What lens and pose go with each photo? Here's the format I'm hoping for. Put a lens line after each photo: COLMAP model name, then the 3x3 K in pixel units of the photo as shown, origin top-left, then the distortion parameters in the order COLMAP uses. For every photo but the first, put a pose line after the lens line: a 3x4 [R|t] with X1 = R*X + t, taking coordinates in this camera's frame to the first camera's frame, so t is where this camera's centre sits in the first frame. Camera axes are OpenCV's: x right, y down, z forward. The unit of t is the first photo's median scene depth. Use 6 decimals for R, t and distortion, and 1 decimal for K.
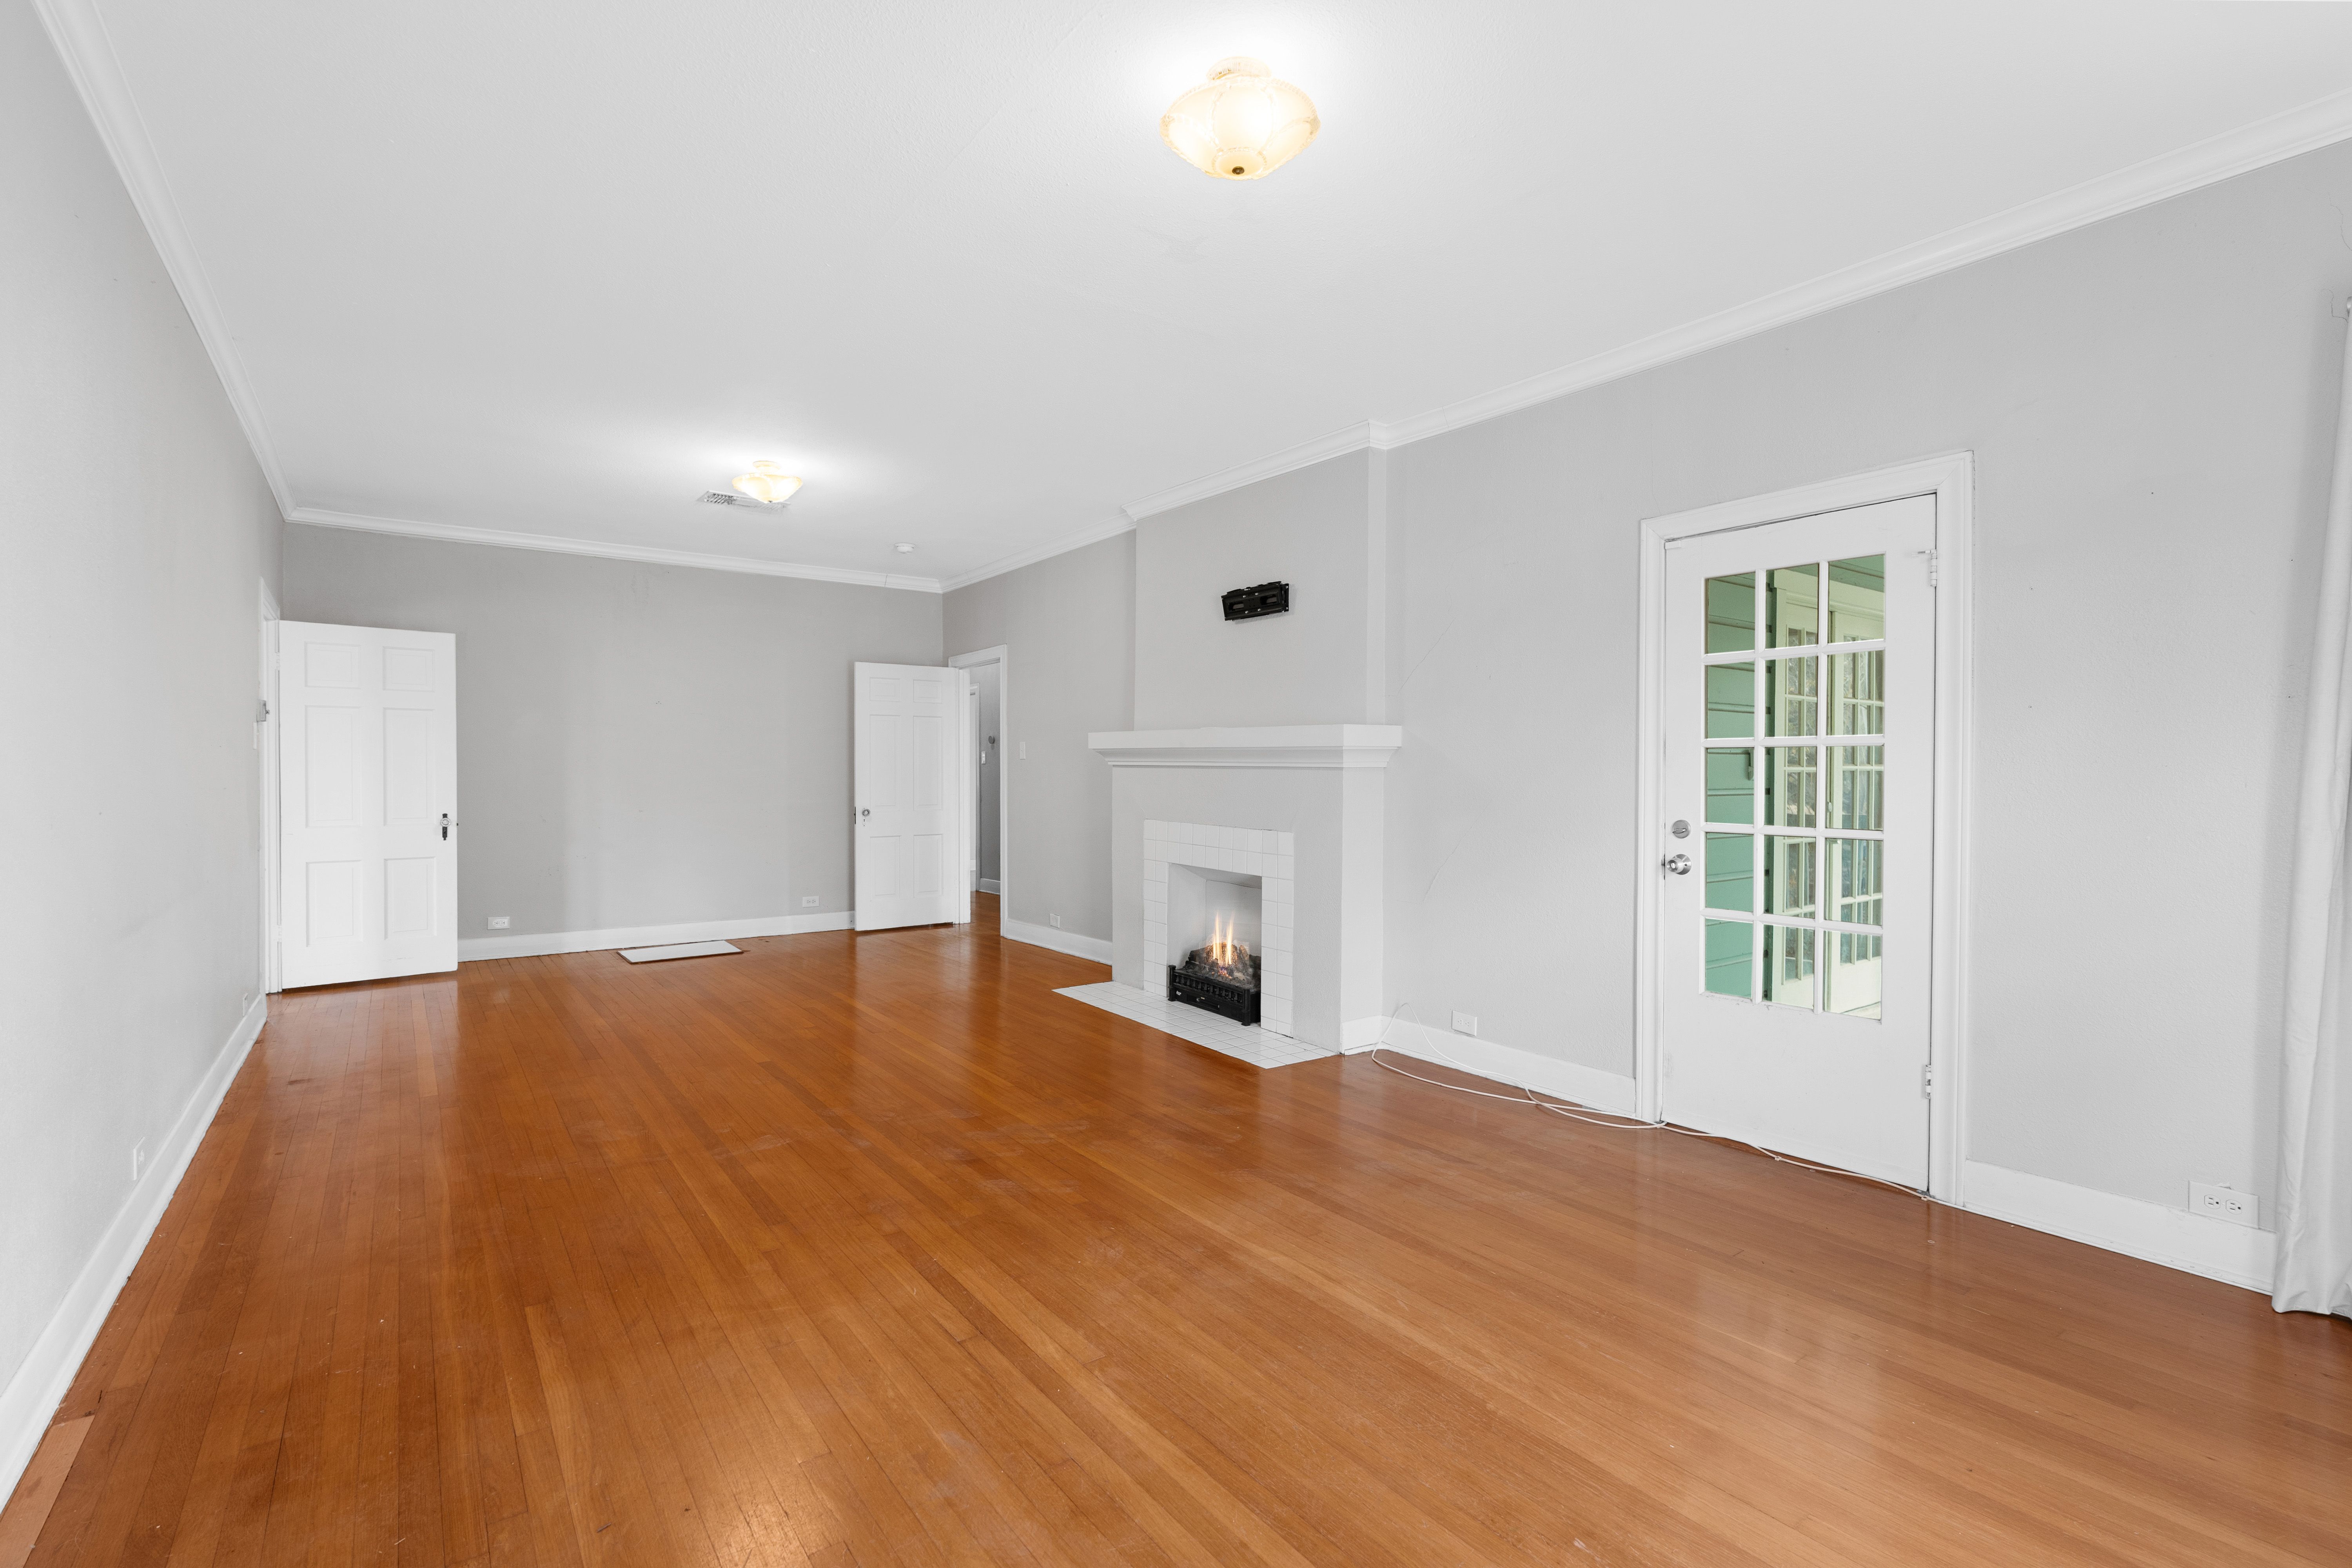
lens RADIAL K [[1074.7, 0, 1182.0], [0, 1074.7, 787.1], [0, 0, 1]] dist [-0.006318, 0.001091]
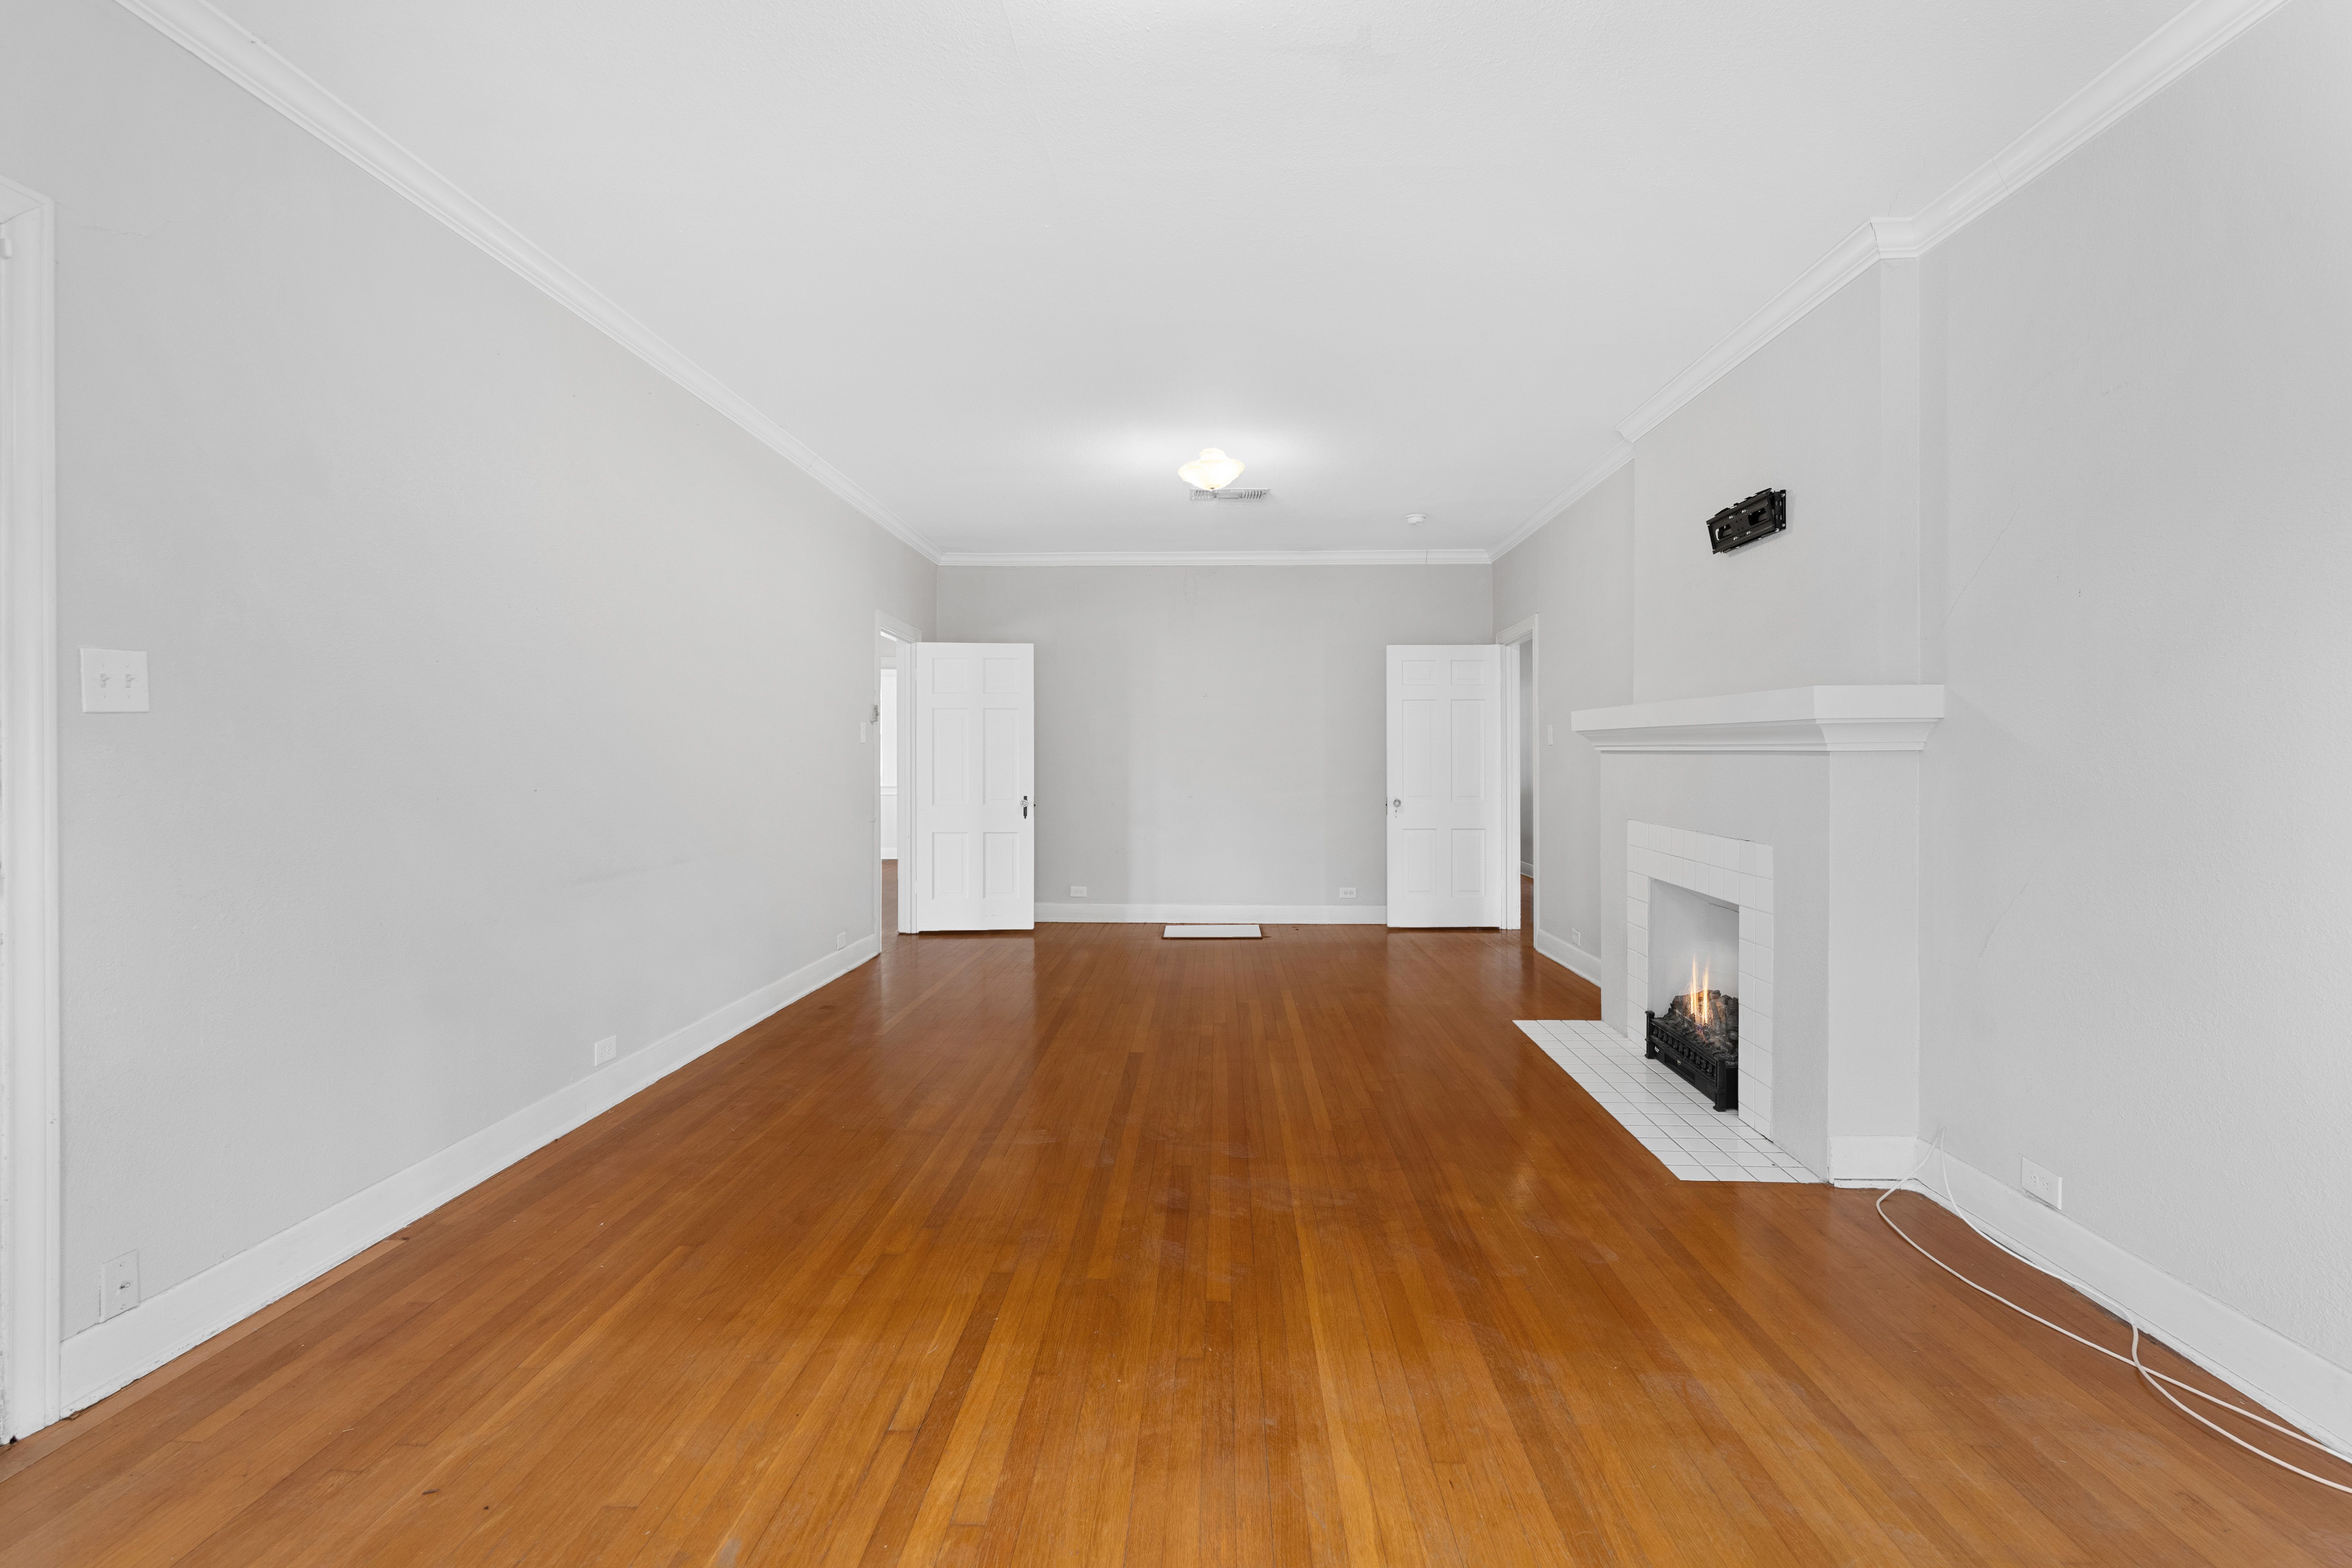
lens RADIAL K [[1074.7, 0, 1172.6], [0, 1074.7, 758.1], [0, 0, 1]] dist [-0.006318, 0.001091]
pose [[0.785781, -0.003227, -0.618496, 0.228429], [-0.007755, 0.999856, -0.015069, -0.000538], [0.618456, 0.016638, 0.785644, 0.217248]]
